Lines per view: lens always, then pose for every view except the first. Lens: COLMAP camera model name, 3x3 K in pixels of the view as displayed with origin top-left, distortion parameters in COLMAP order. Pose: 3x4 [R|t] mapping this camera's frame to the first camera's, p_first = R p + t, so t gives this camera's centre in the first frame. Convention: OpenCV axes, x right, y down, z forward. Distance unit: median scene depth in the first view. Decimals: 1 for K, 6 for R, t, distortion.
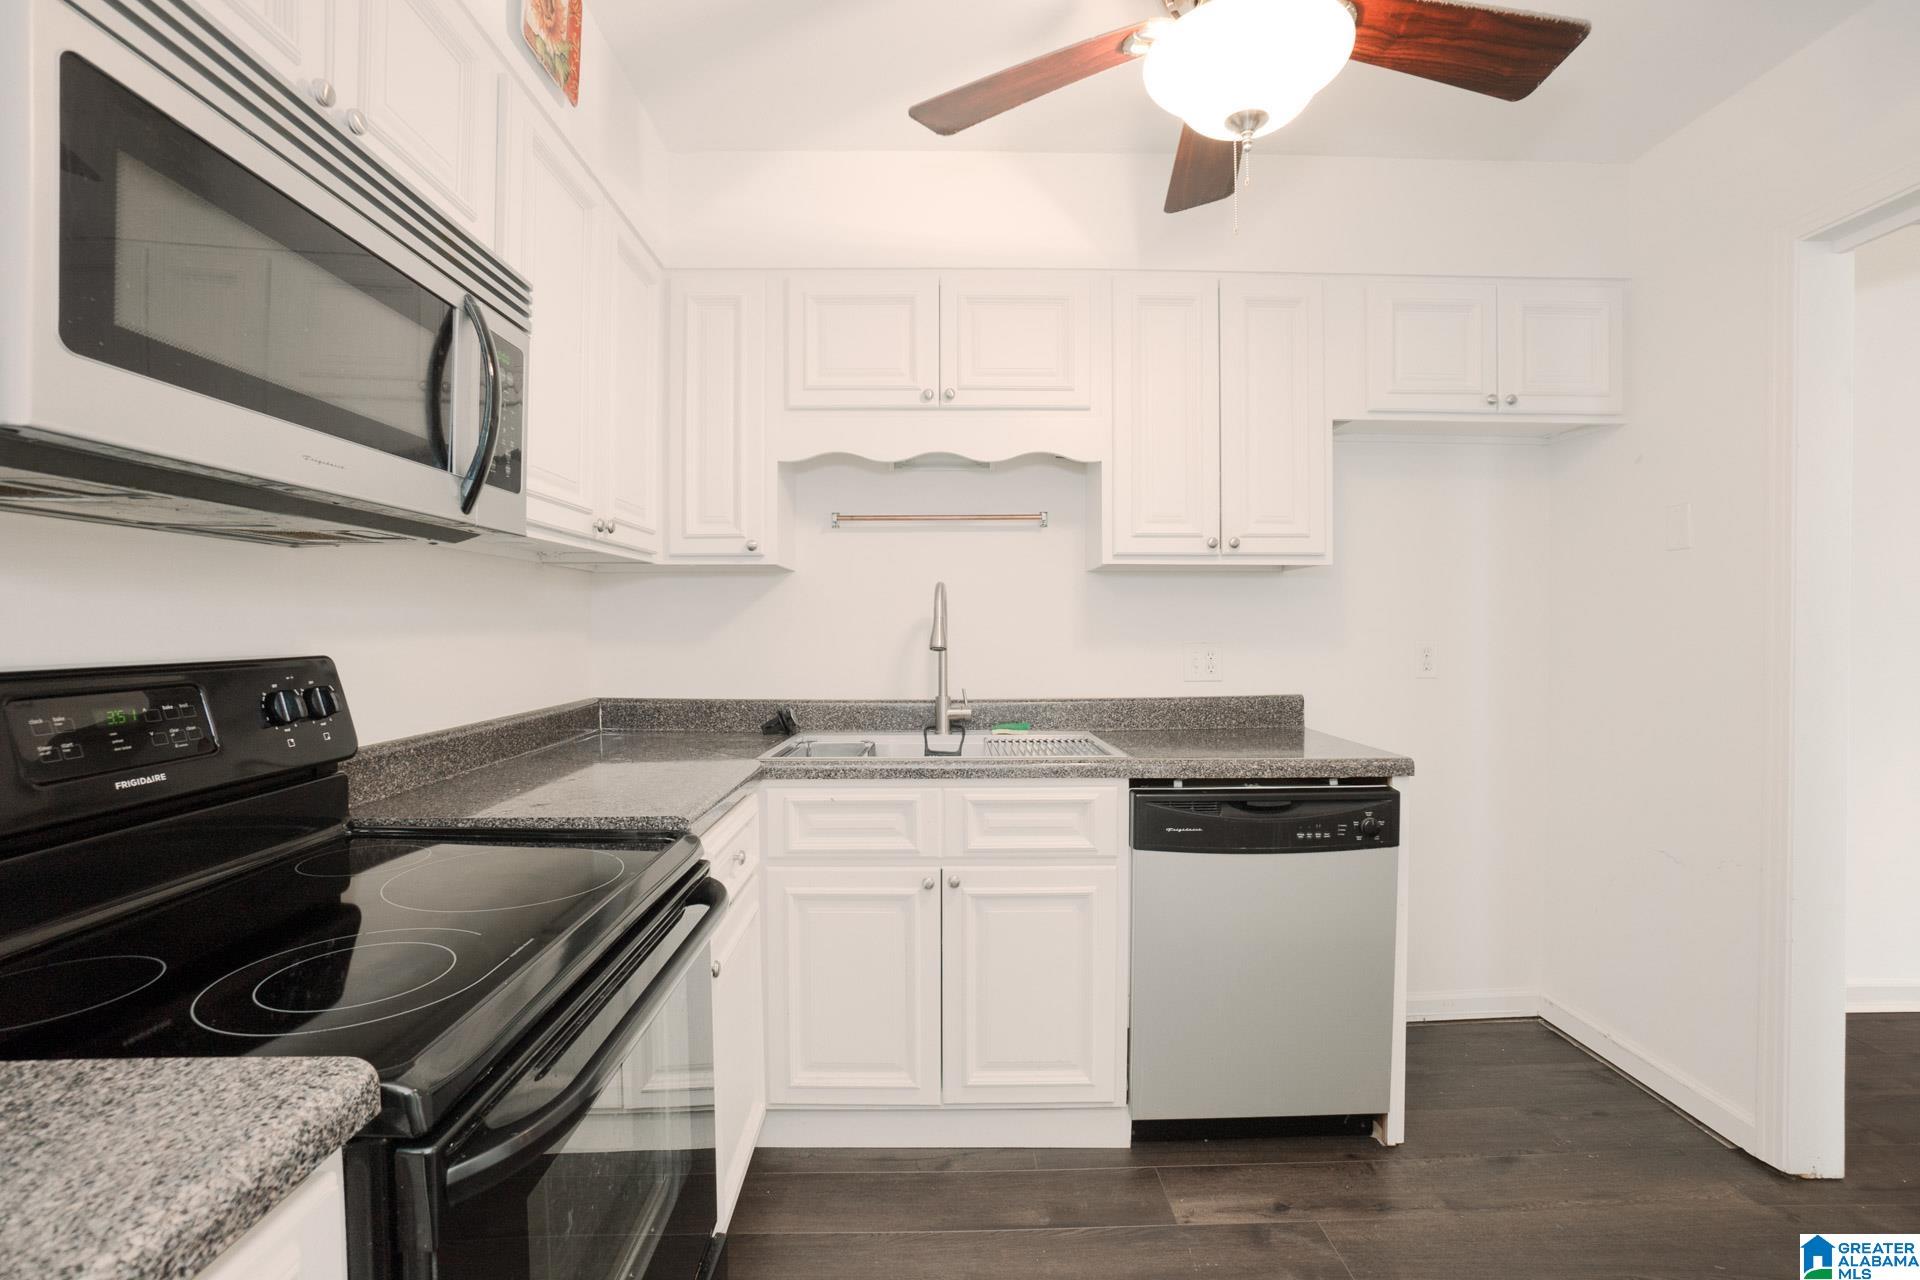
lens RADIAL K [[874.5, 0, 960.0], [0, 874.5, 640.0], [0, 0, 1]] dist [-0.002073, -0.000269]
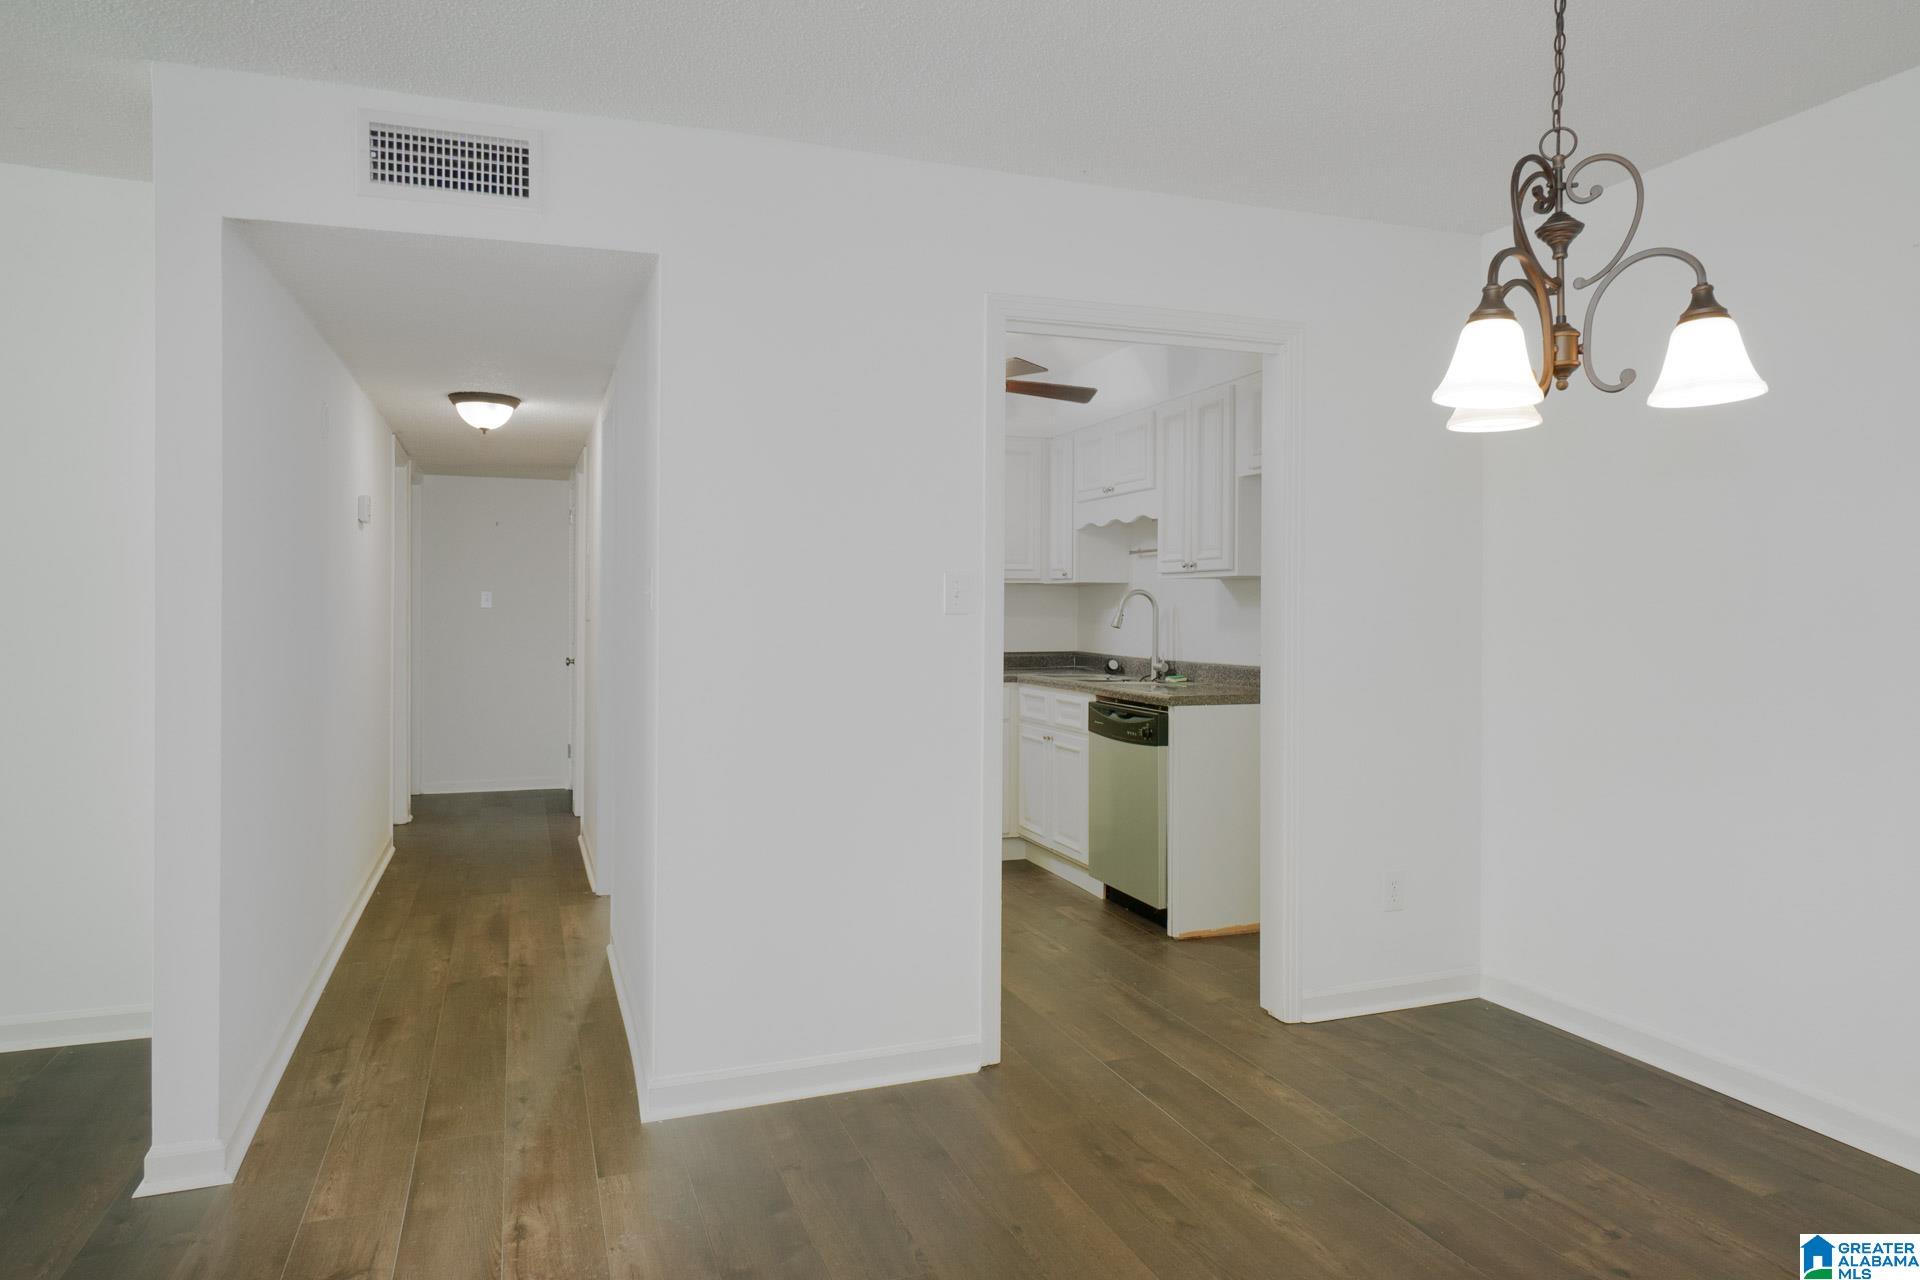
lens RADIAL K [[1148.7, 0, 960.3], [0, 1148.7, 590.8], [0, 0, 1]] dist [0.000995, 0.000003]
pose [[0.317357, -0.012640, -0.948222, 2.286588], [-0.026171, 0.999414, -0.022082, -0.004105], [0.947945, 0.031823, 0.316840, -0.065078]]
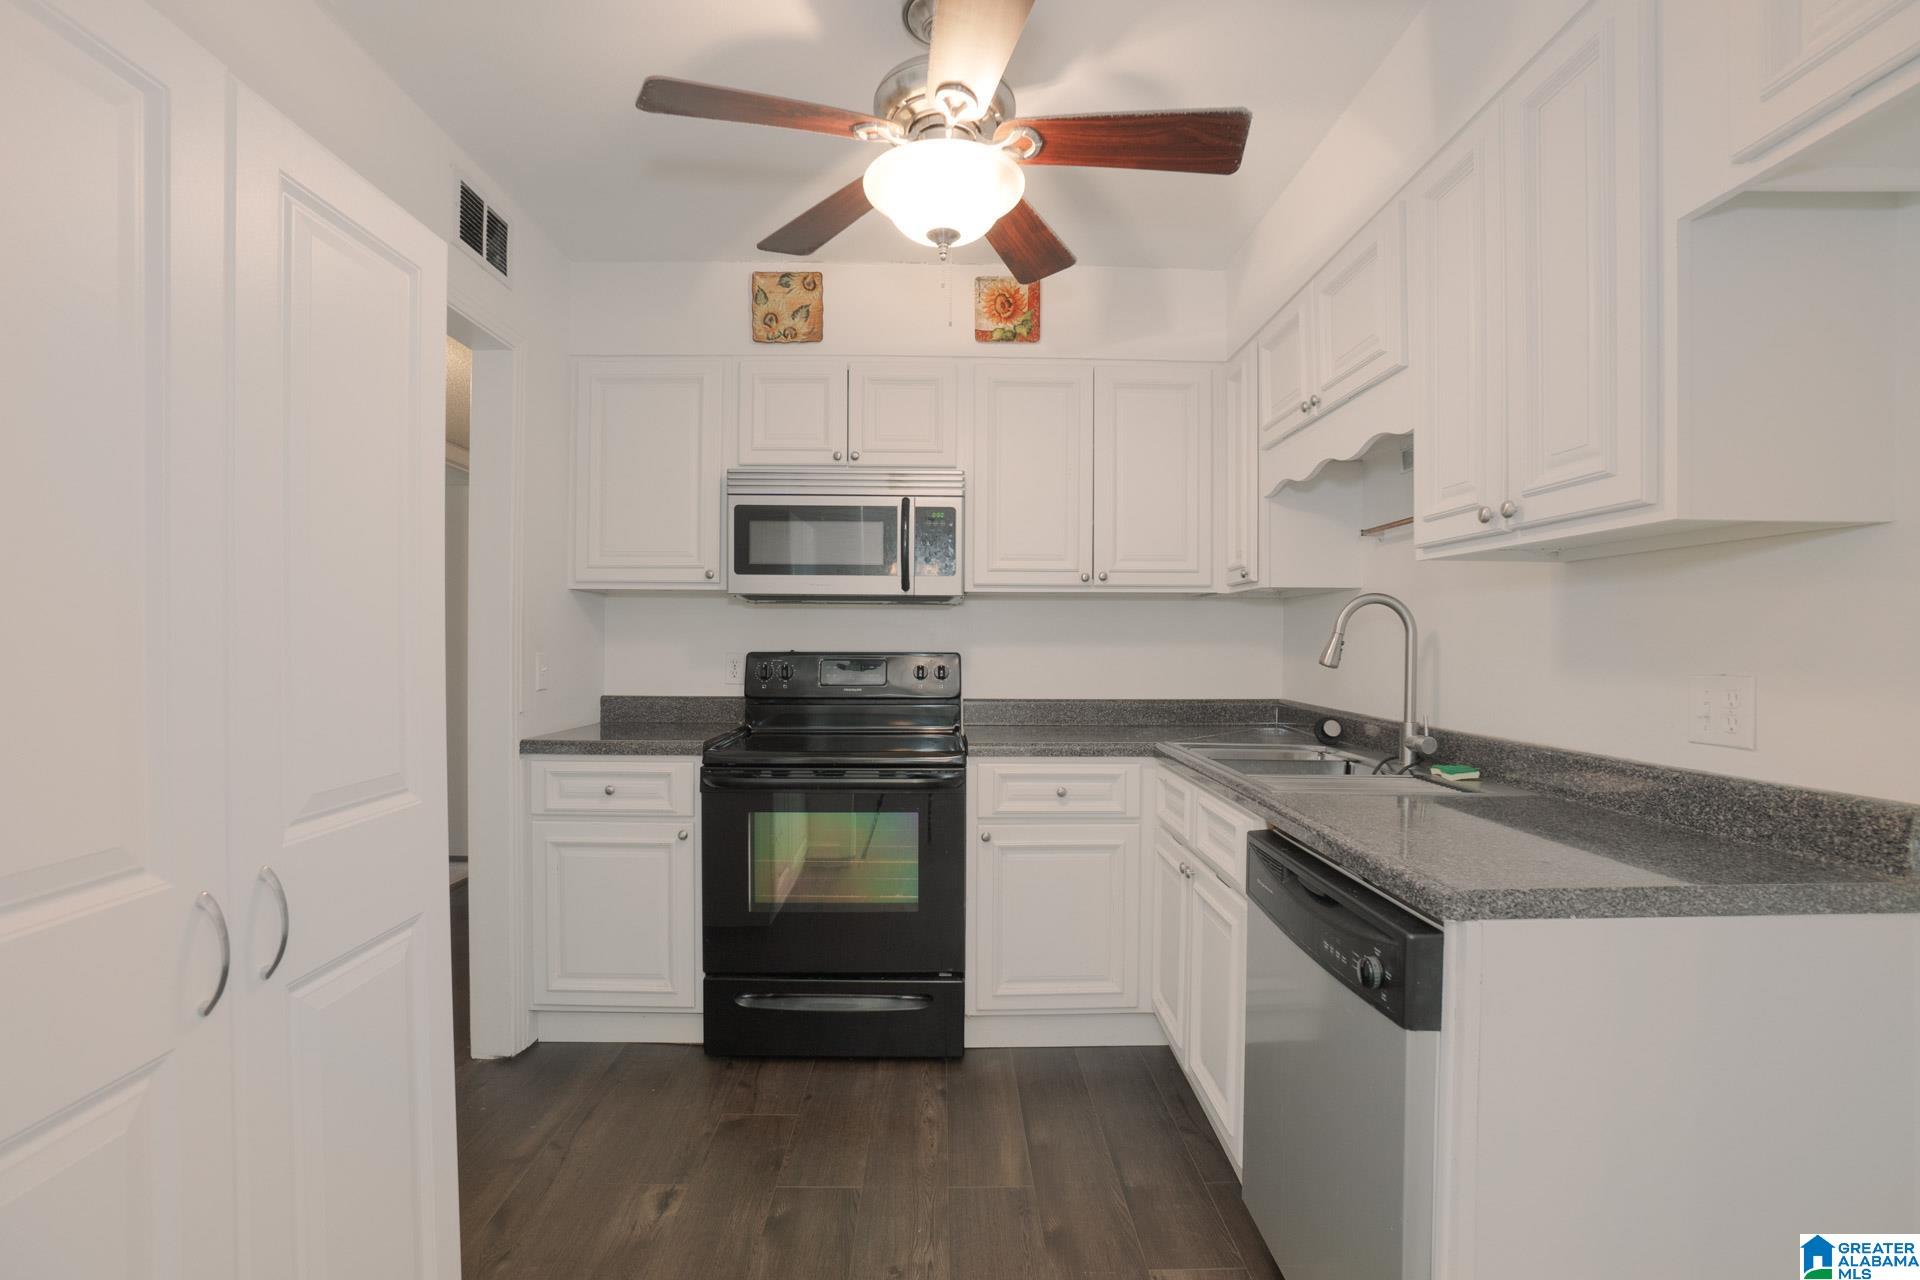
lens RADIAL K [[852.5, 0, 990.0], [0, 852.5, 641.7], [0, 0, 1]] dist [-0.000133, 0.000007]
pose [[0.023184, 0.002249, -0.999729, 0.959397], [-0.019867, 0.999801, 0.001788, -0.009827], [0.999534, 0.019821, 0.023224, 0.656682]]
